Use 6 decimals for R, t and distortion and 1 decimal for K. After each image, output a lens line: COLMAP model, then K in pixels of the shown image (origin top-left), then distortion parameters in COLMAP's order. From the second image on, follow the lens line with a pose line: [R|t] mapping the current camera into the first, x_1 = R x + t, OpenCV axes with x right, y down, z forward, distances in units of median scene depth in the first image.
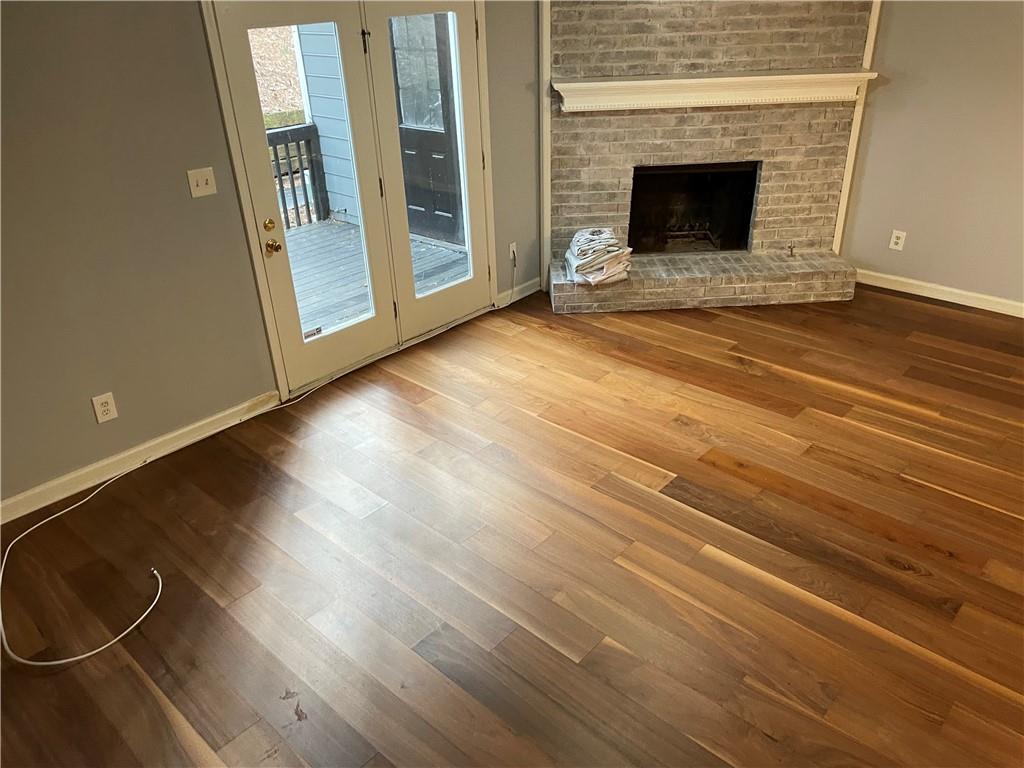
lens RADIAL K [[771.3, 0, 511.4], [0, 771.3, 383.4], [0, 0, 1]] dist [0.032343, -0.016900]
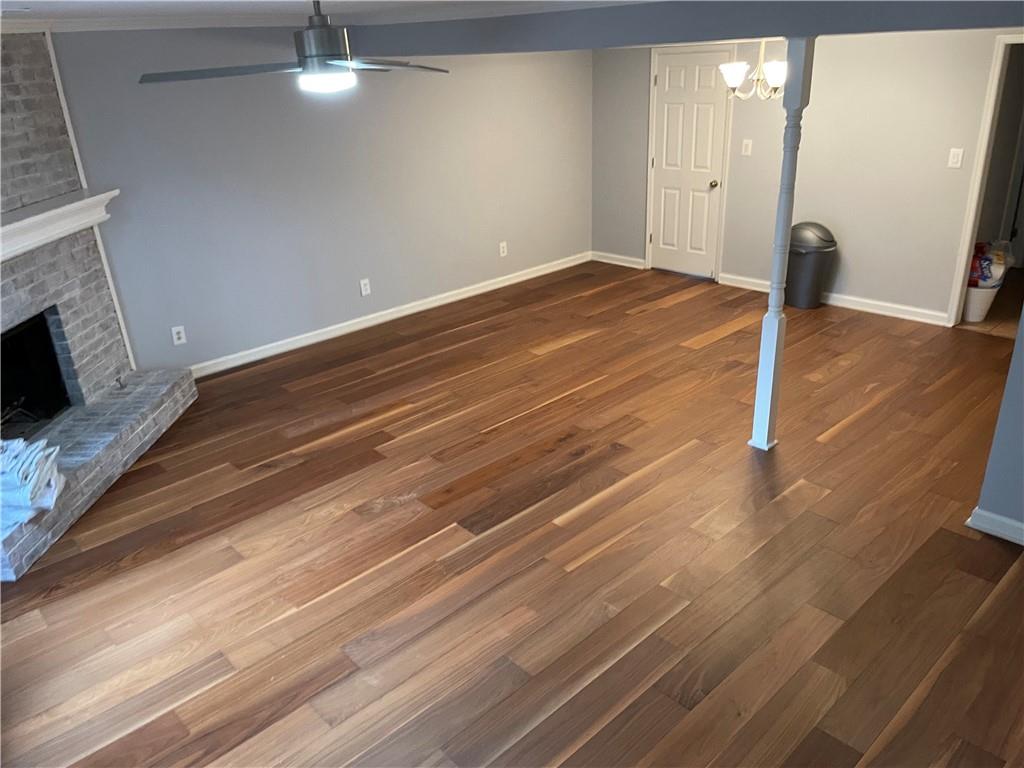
lens RADIAL K [[771.3, 0, 507.8], [0, 771.3, 381.2], [0, 0, 1]] dist [0.032343, -0.016900]
pose [[0.081642, -0.365281, 0.927310, -0.480262], [0.507198, 0.816155, 0.276841, -0.206385], [-0.857954, 0.447728, 0.251902, 0.398022]]
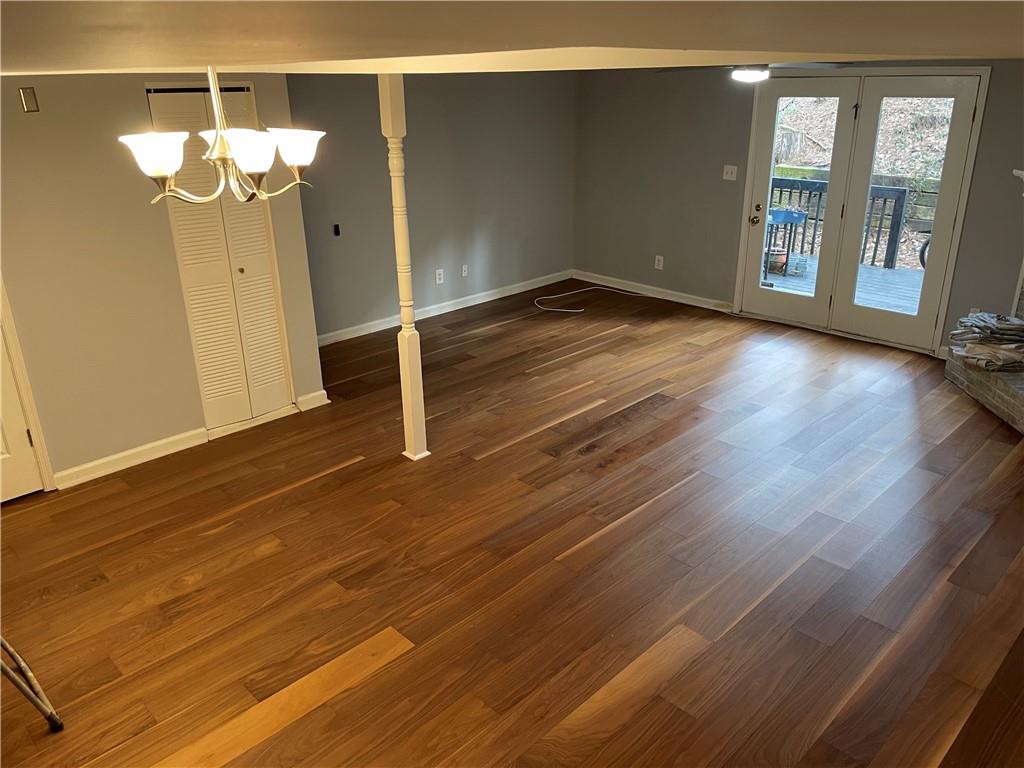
lens RADIAL K [[771.3, 0, 515.0], [0, 771.3, 384.2], [0, 0, 1]] dist [0.032343, -0.016900]
pose [[-0.052441, 0.401478, -0.914366, 1.089512], [-0.449750, 0.808015, 0.380575, -0.227429], [0.891614, 0.431194, 0.138192, 0.345106]]
